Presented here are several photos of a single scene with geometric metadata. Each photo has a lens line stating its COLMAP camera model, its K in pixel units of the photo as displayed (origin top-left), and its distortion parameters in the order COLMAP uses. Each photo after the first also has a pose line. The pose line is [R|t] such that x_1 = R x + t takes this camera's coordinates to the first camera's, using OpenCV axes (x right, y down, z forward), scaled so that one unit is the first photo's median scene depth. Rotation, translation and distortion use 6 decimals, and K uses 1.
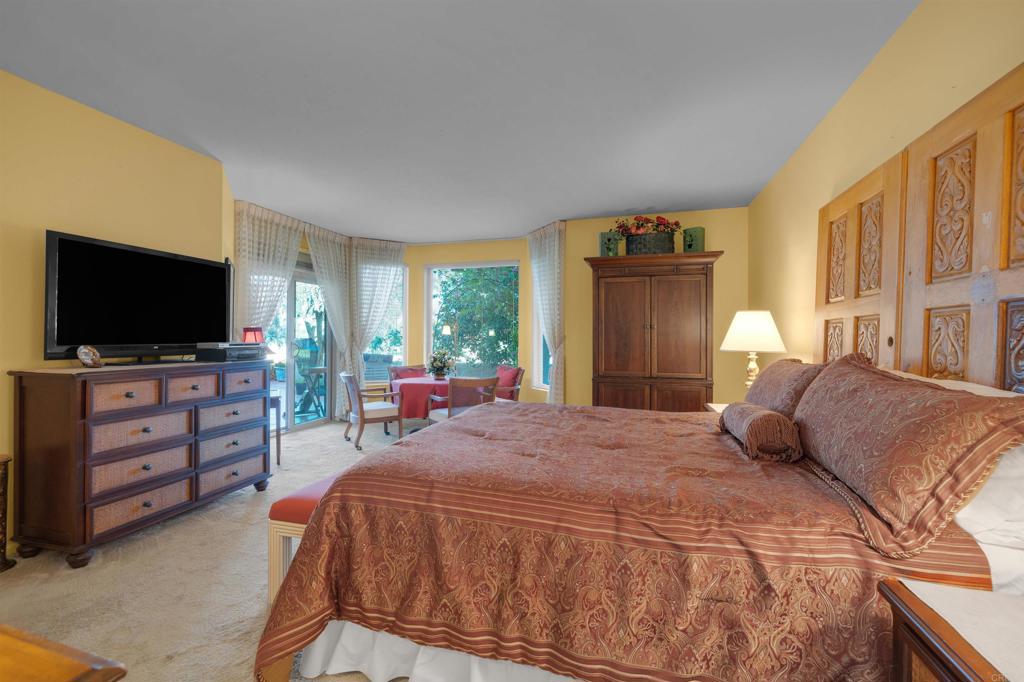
lens RADIAL K [[445.4, 0, 511.7], [0, 445.4, 343.1], [0, 0, 1]] dist [0.003336, -0.000008]
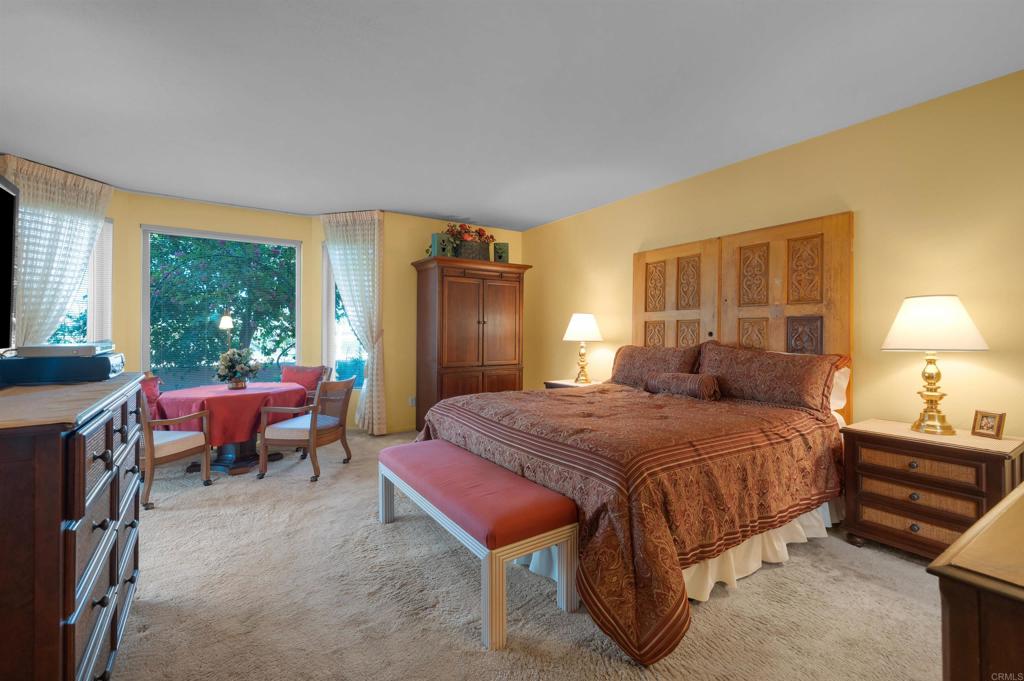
lens RADIAL K [[445.4, 0, 514.0], [0, 445.4, 333.7], [0, 0, 1]] dist [0.003336, -0.000008]
pose [[0.629580, -0.009142, 0.776881, -0.561472], [0.011513, 0.999931, 0.002436, -0.008583], [-0.776850, 0.007411, 0.629642, 0.206136]]
